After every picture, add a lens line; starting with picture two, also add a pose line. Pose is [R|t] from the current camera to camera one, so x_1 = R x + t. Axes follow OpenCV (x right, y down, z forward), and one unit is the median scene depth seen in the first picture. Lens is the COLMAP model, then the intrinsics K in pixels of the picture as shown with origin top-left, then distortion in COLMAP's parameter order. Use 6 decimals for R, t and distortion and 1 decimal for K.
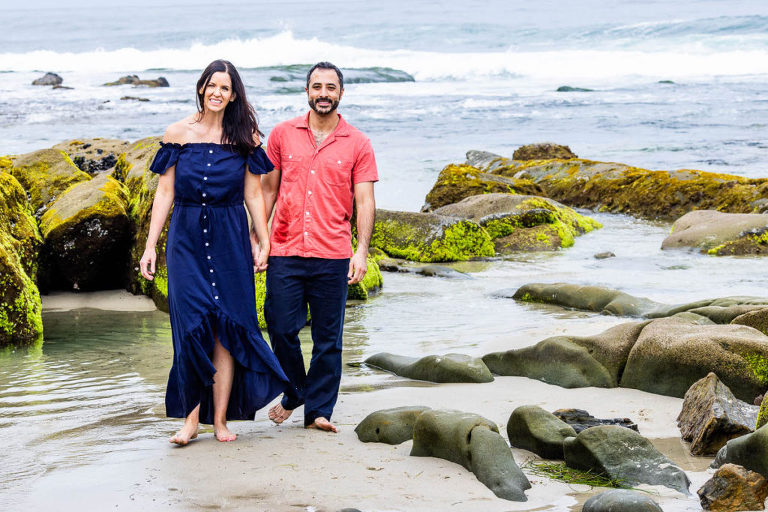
lens RADIAL K [[2892.5, 0, 384.0], [0, 2892.5, 256.0], [0, 0, 1]] dist [-0.054747, -0.396860]
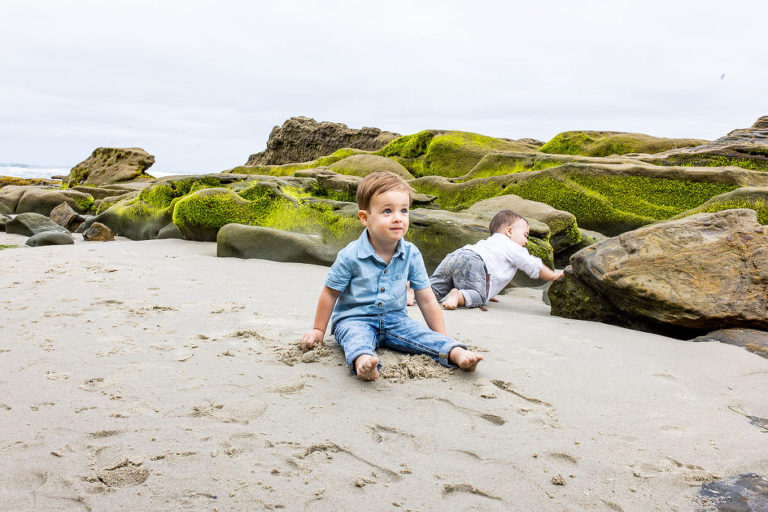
lens RADIAL K [[721.8, 0, 392.4], [0, 721.8, 247.0], [0, 0, 1]] dist [0.001096, 0.003664]
pose [[0.801187, -0.002169, 0.598410, -0.024694], [-0.001644, 0.999982, 0.005826, 0.056207], [-0.598412, -0.005652, 0.801169, 0.247881]]
